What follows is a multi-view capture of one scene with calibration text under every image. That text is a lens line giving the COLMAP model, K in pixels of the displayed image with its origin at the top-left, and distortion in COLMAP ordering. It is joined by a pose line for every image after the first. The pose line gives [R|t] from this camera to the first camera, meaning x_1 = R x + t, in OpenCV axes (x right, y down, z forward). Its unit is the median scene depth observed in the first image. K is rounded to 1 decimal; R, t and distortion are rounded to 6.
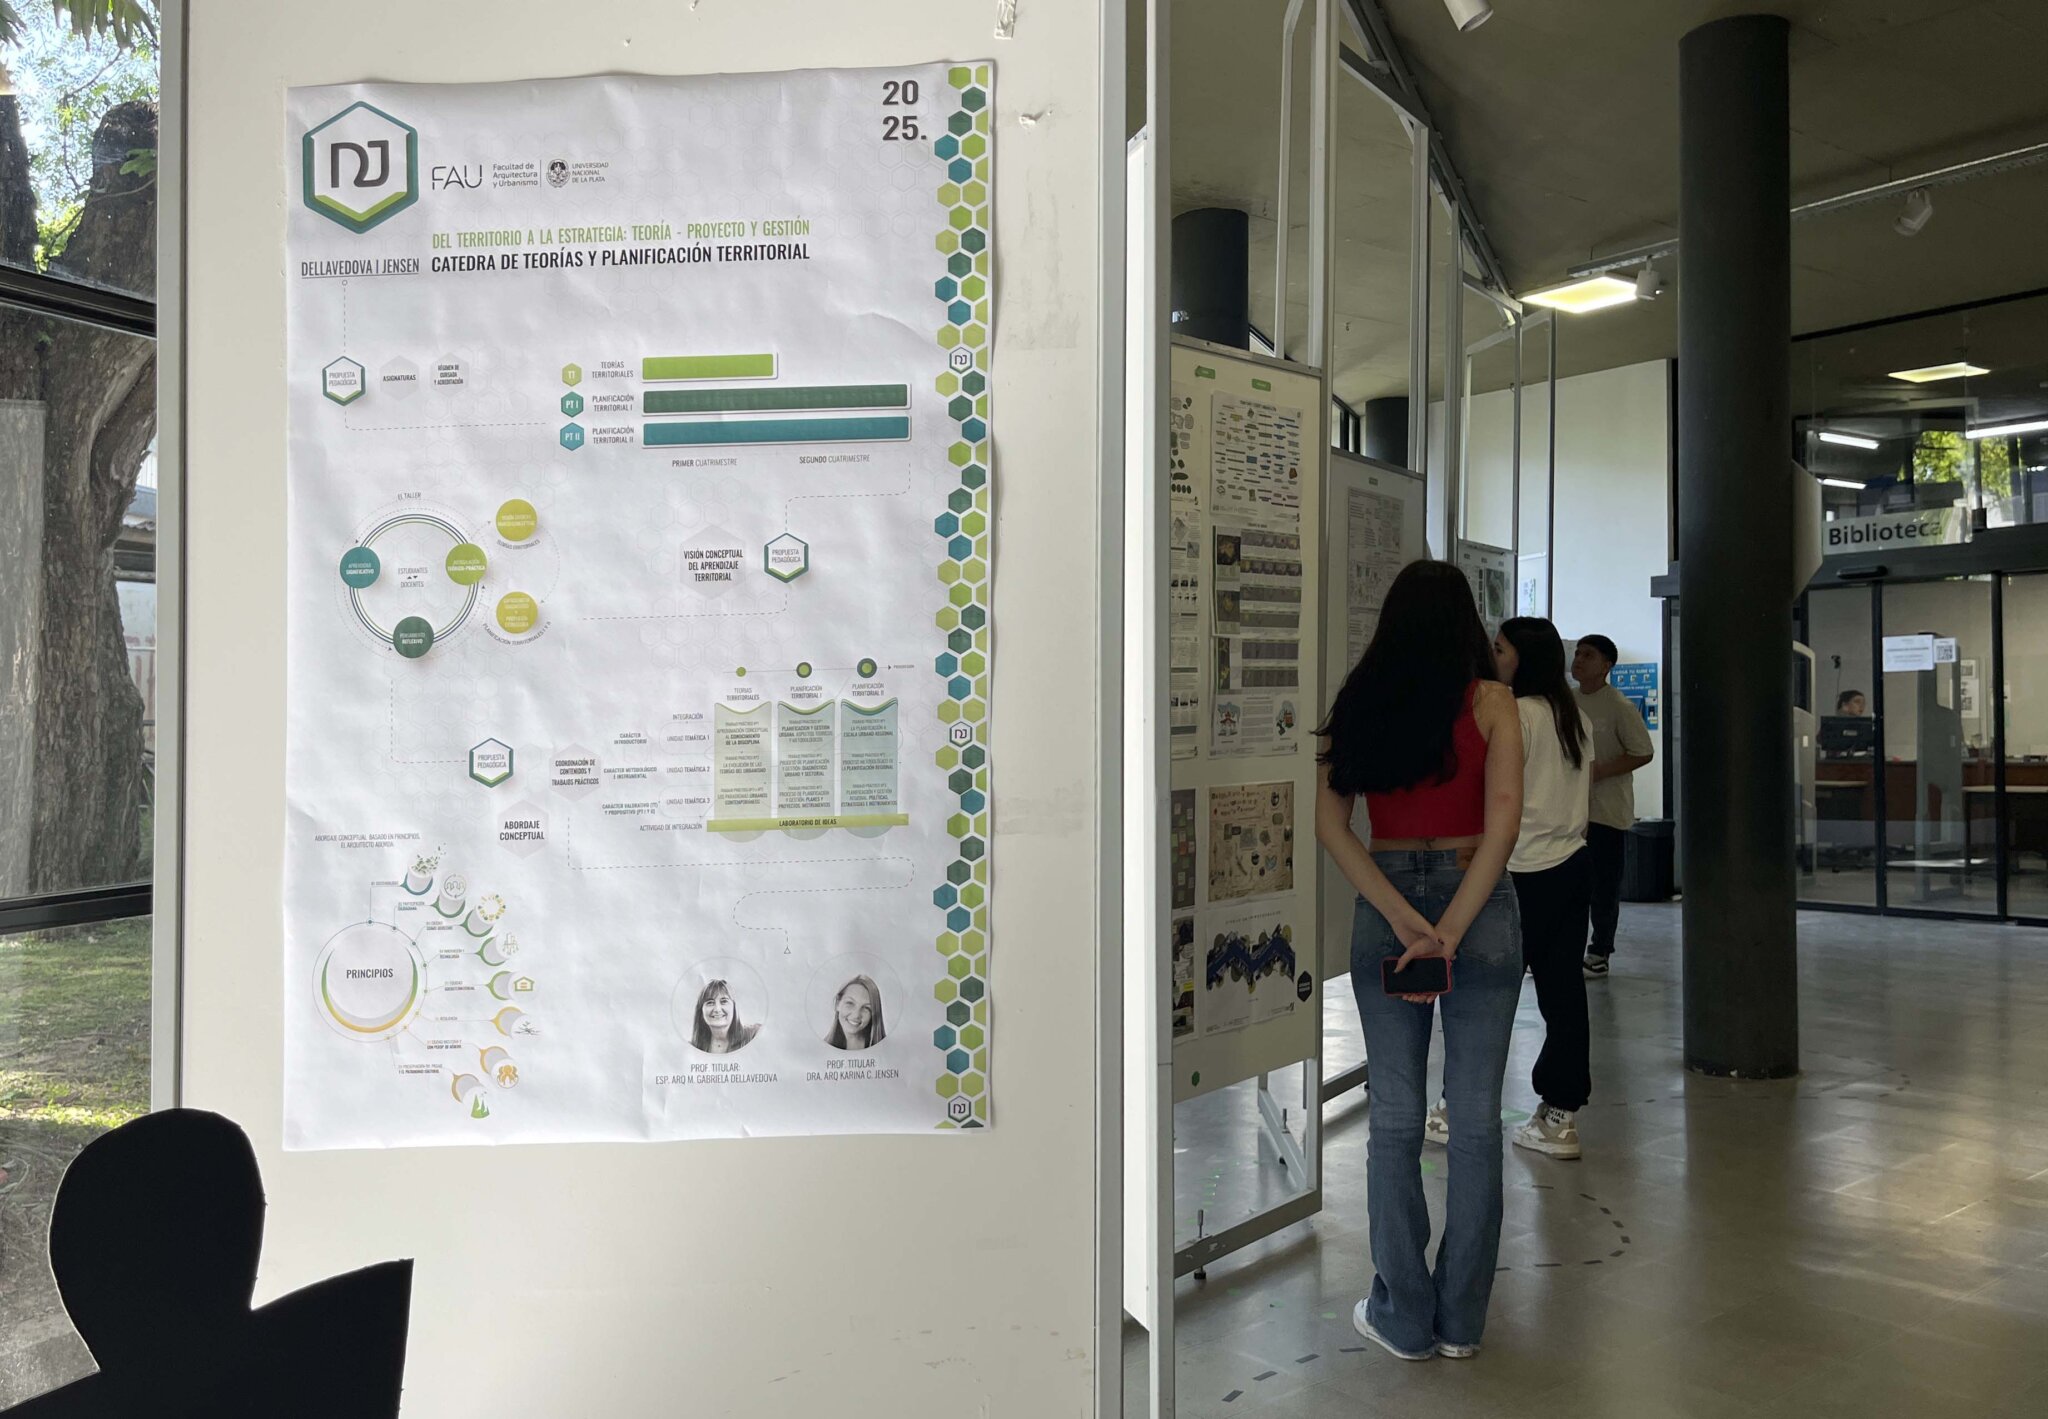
lens RADIAL K [[1573.9, 0, 1095.8], [0, 1573.9, 632.6], [0, 0, 1]] dist [0.059816, -0.059264]
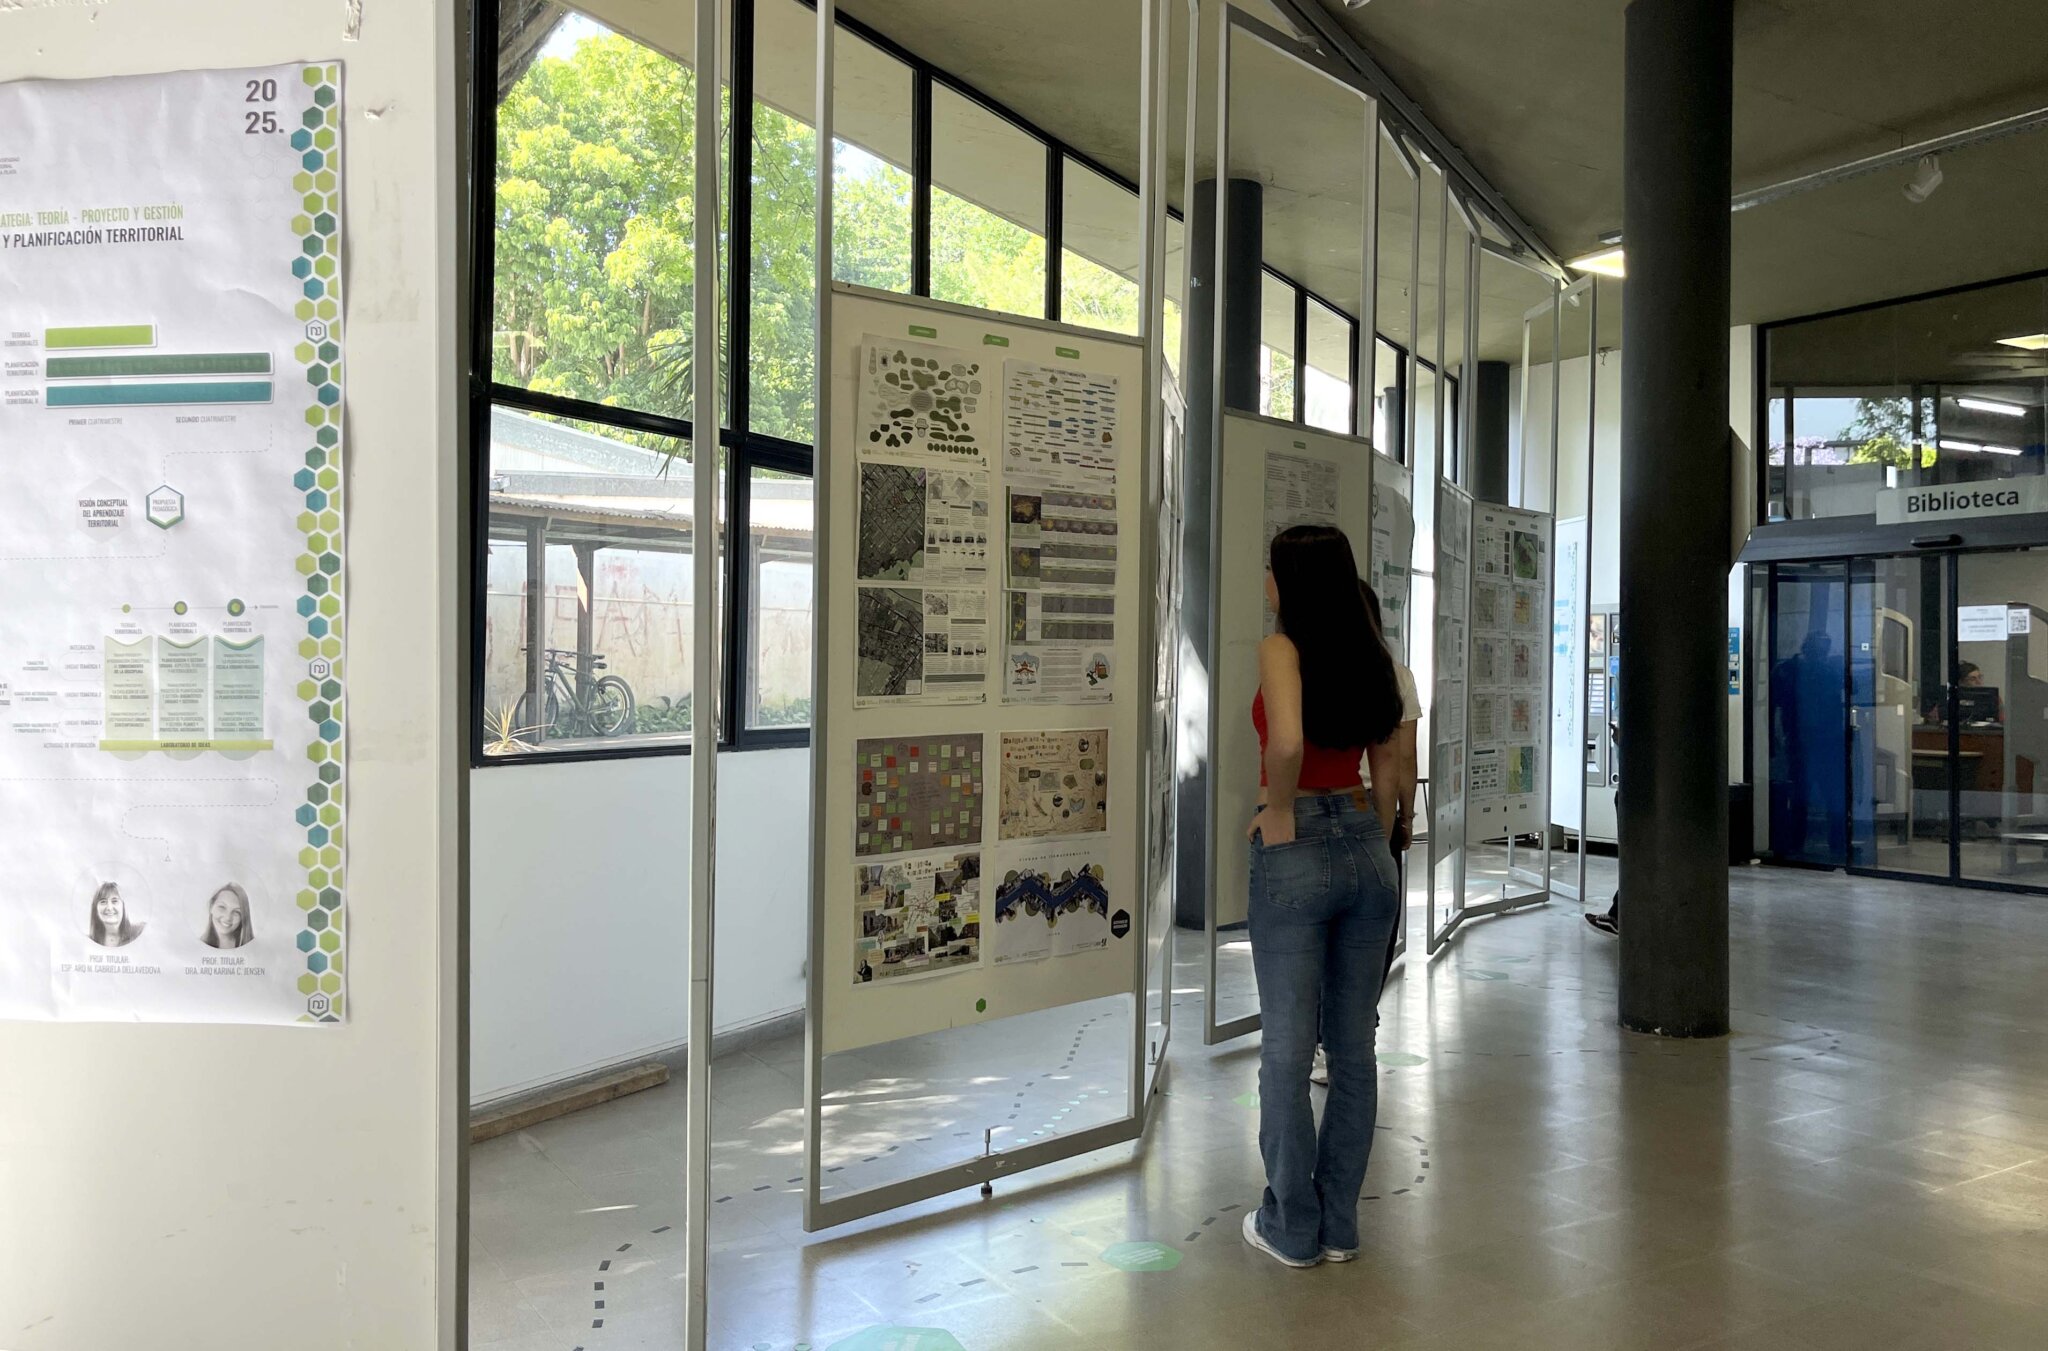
lens RADIAL K [[1505.0, 0, 1033.8], [0, 1505.0, 602.2], [0, 0, 1]] dist [0.075314, -0.089515]
pose [[0.995971, 0.019979, -0.087425, 0.505527], [-0.019038, 0.999752, 0.011584, -0.004671], [0.087634, -0.009873, 0.996104, -0.023571]]
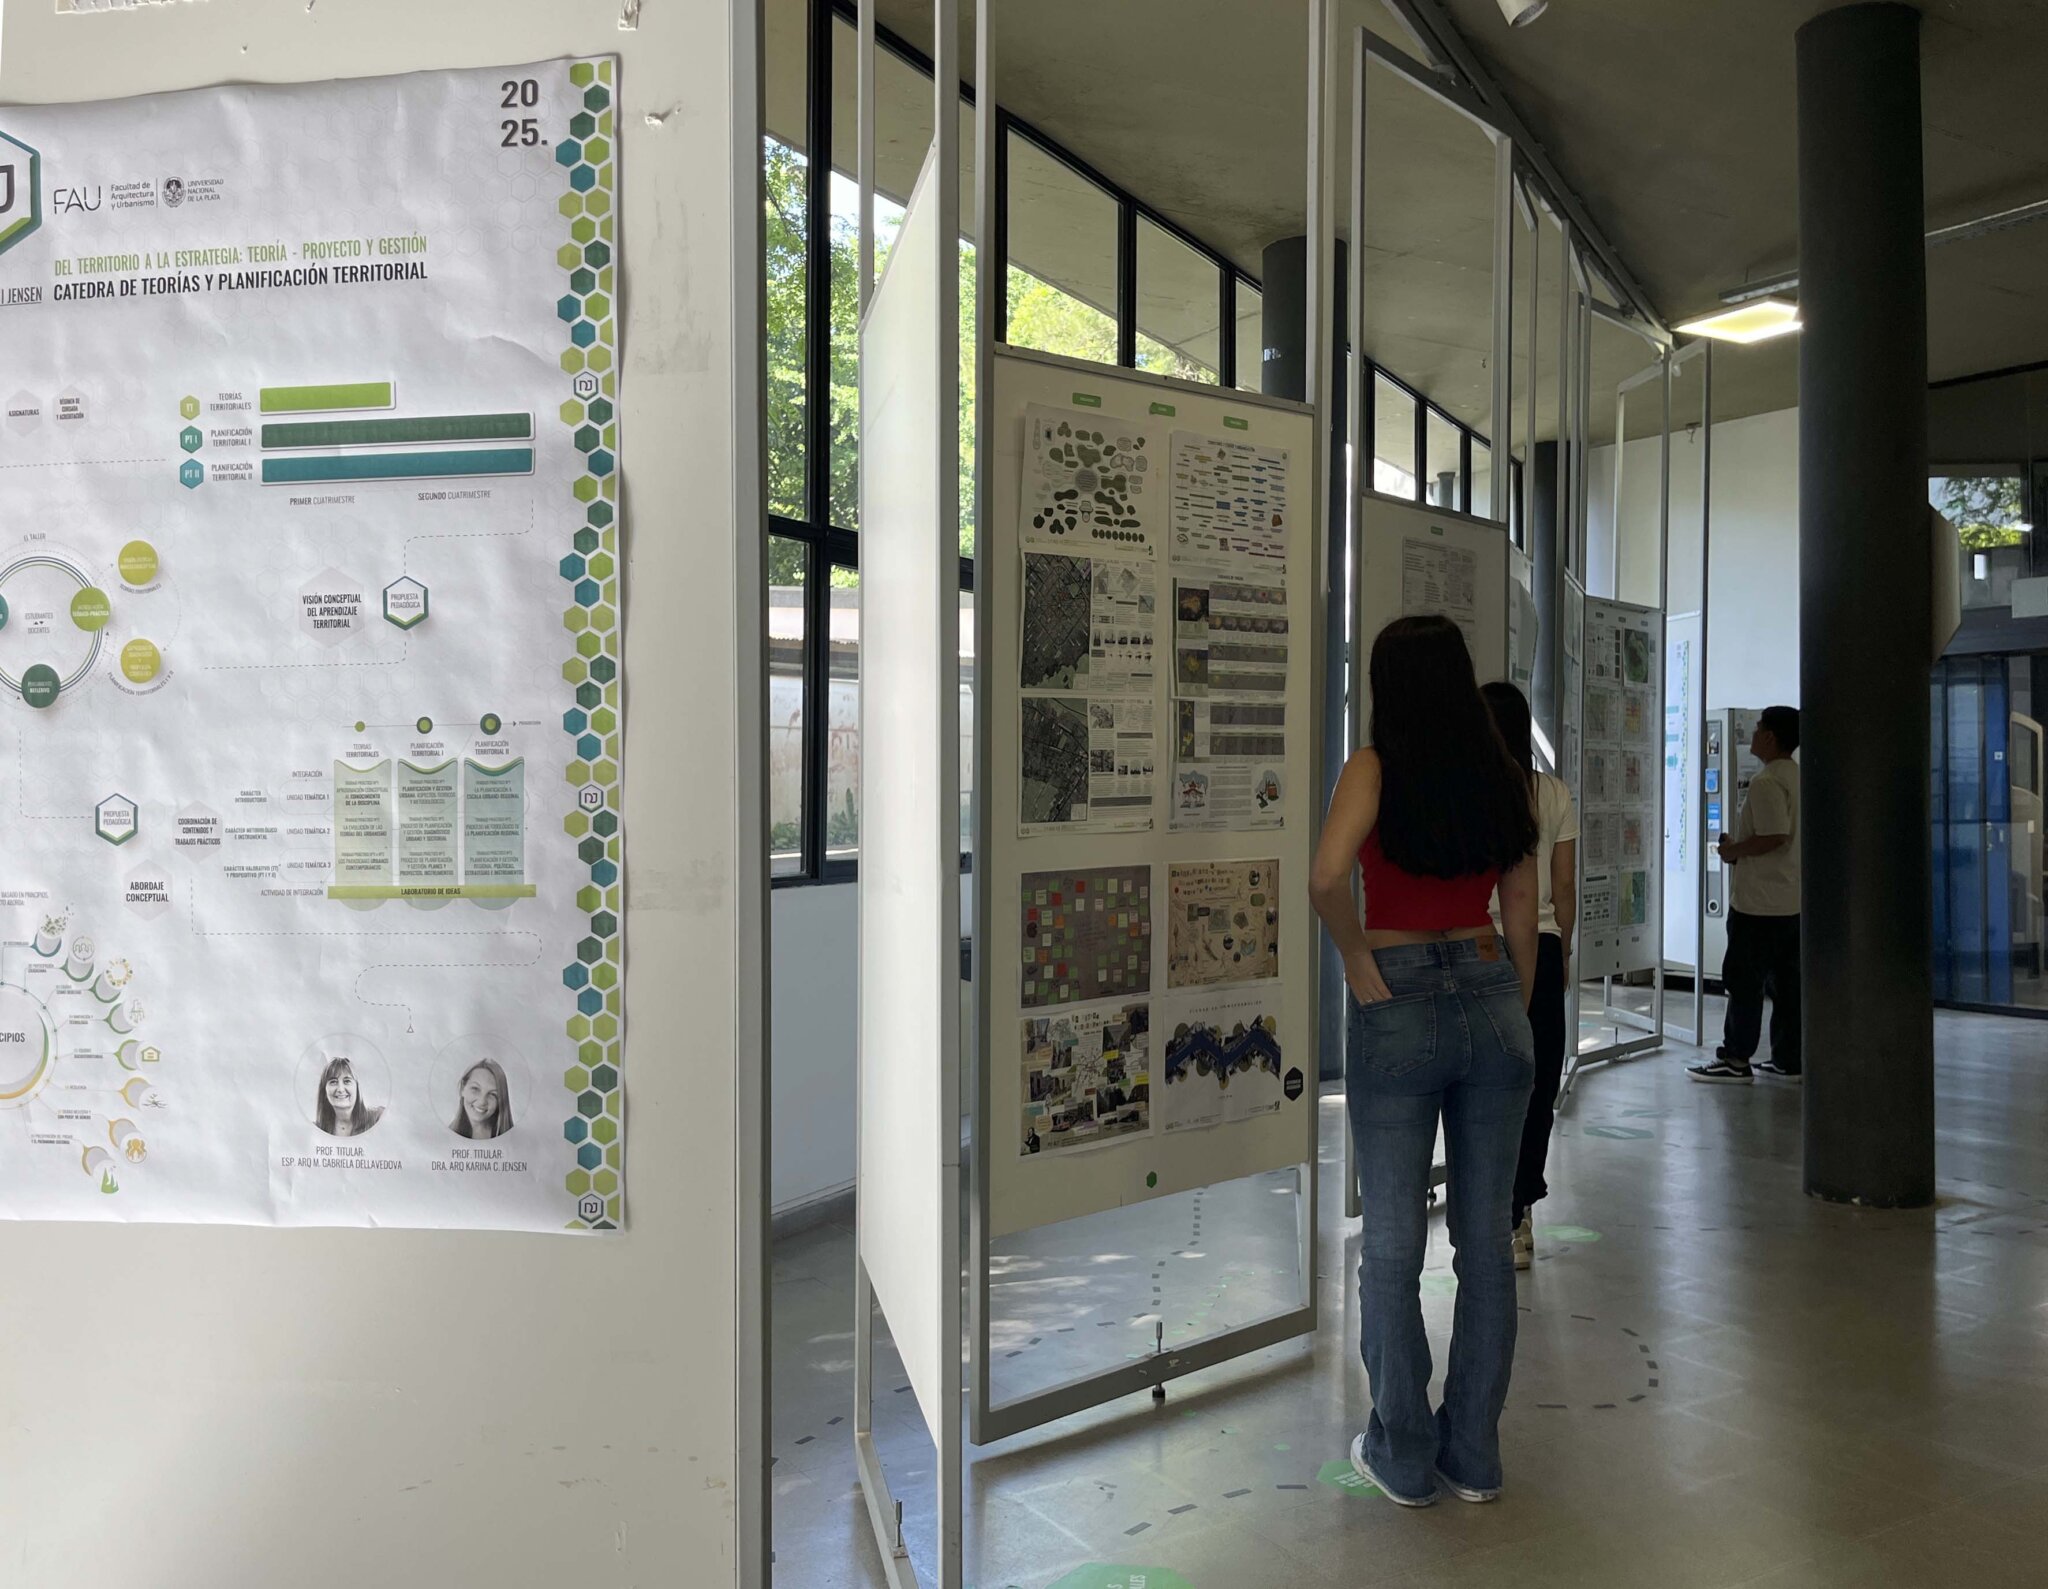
lens RADIAL K [[1662.8, 0, 987.7], [0, 1662.8, 707.8], [0, 0, 1]] dist [0.040659, -0.009599]
pose [[0.991154, 0.010552, -0.132298, 0.266346], [-0.009556, 0.999921, 0.008166, 0.002166], [0.132373, -0.006829, 0.991176, 0.076230]]
